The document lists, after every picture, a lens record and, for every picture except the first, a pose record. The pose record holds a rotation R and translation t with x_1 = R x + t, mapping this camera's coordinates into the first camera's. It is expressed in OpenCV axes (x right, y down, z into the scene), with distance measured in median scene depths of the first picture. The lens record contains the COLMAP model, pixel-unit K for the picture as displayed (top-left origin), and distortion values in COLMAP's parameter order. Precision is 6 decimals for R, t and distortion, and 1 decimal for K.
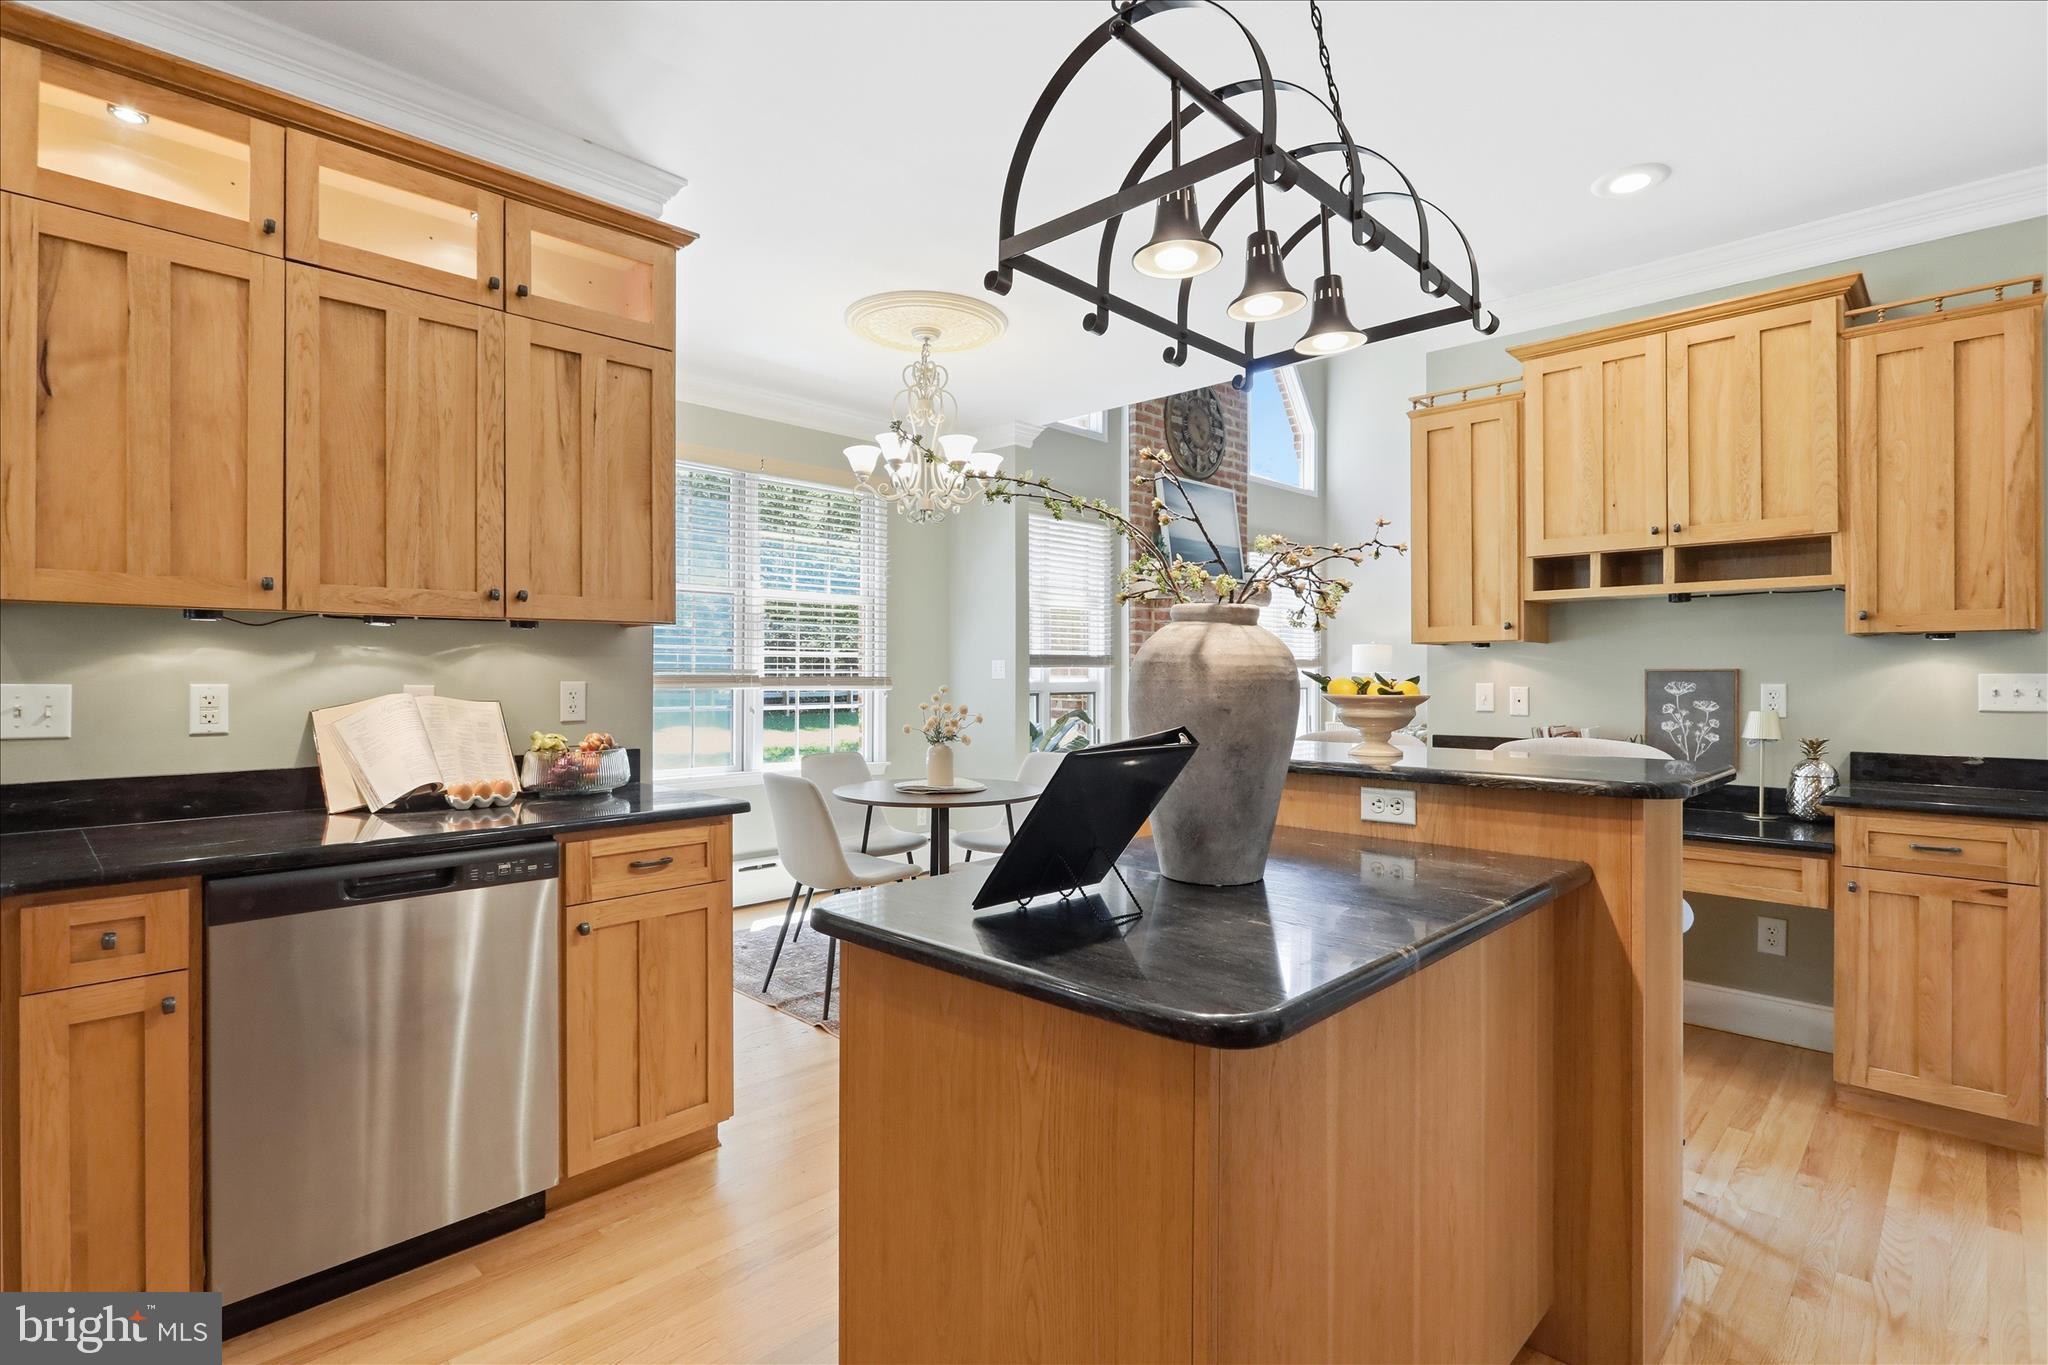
lens RADIAL K [[979.9, 0, 1024.0], [0, 979.9, 682.5], [0, 0, 1]] dist [-0.002705, 0.000099]
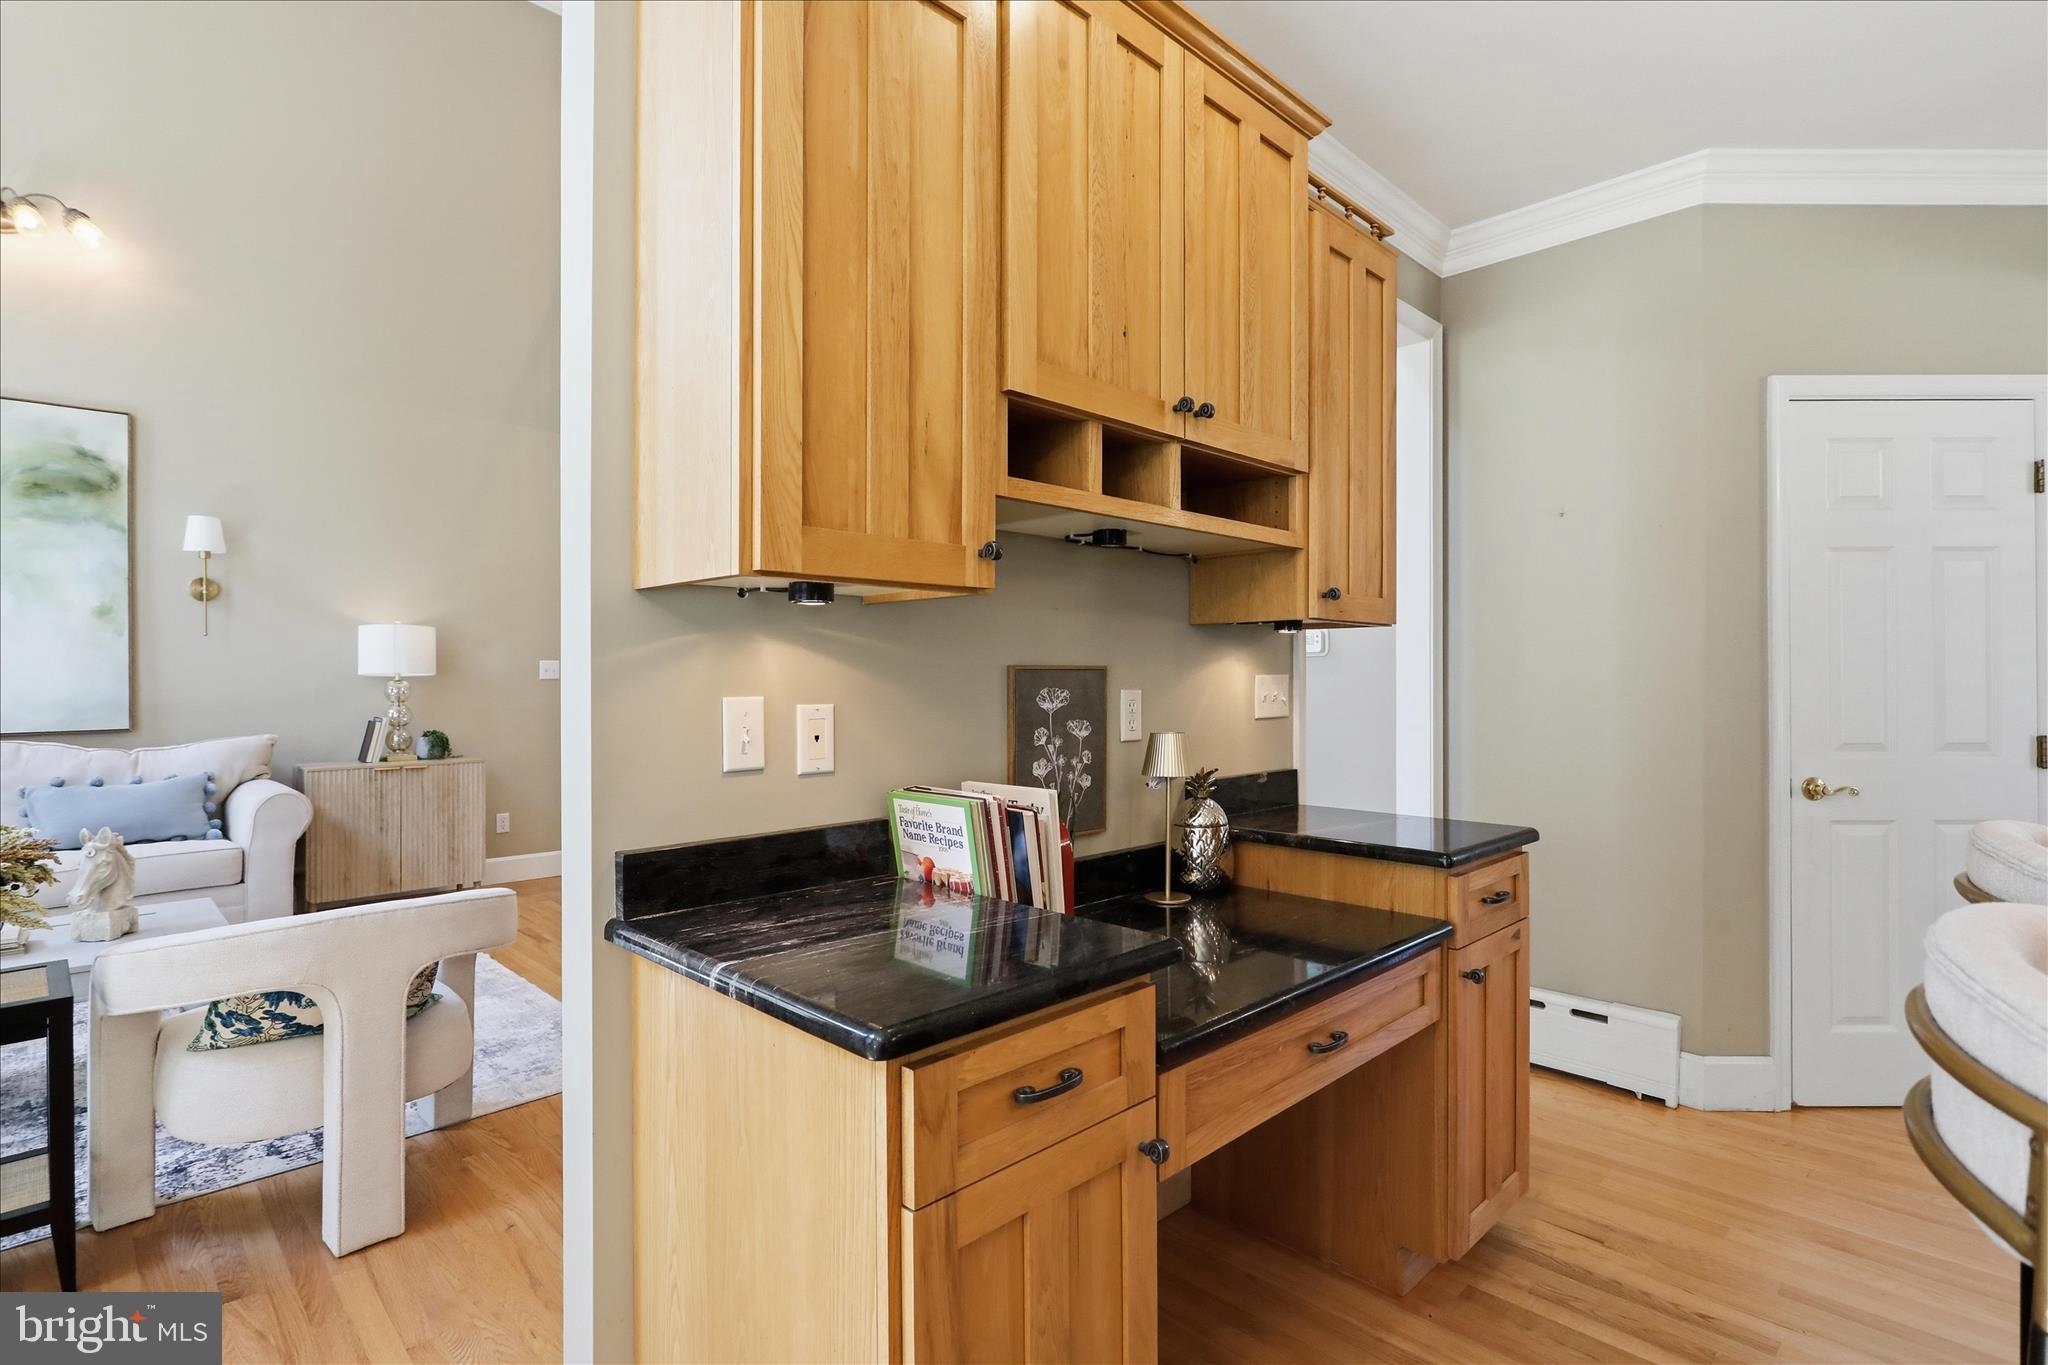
lens RADIAL K [[1003.3, 0, 1052.5], [0, 1003.3, 661.7], [0, 0, 1]] dist [-0.002772, -0.001639]
pose [[0.010205, 0.014625, 0.999841, 0.093496], [0.008722, 0.999854, -0.014714, -0.007602], [-0.999910, 0.008870, 0.010076, 1.021720]]
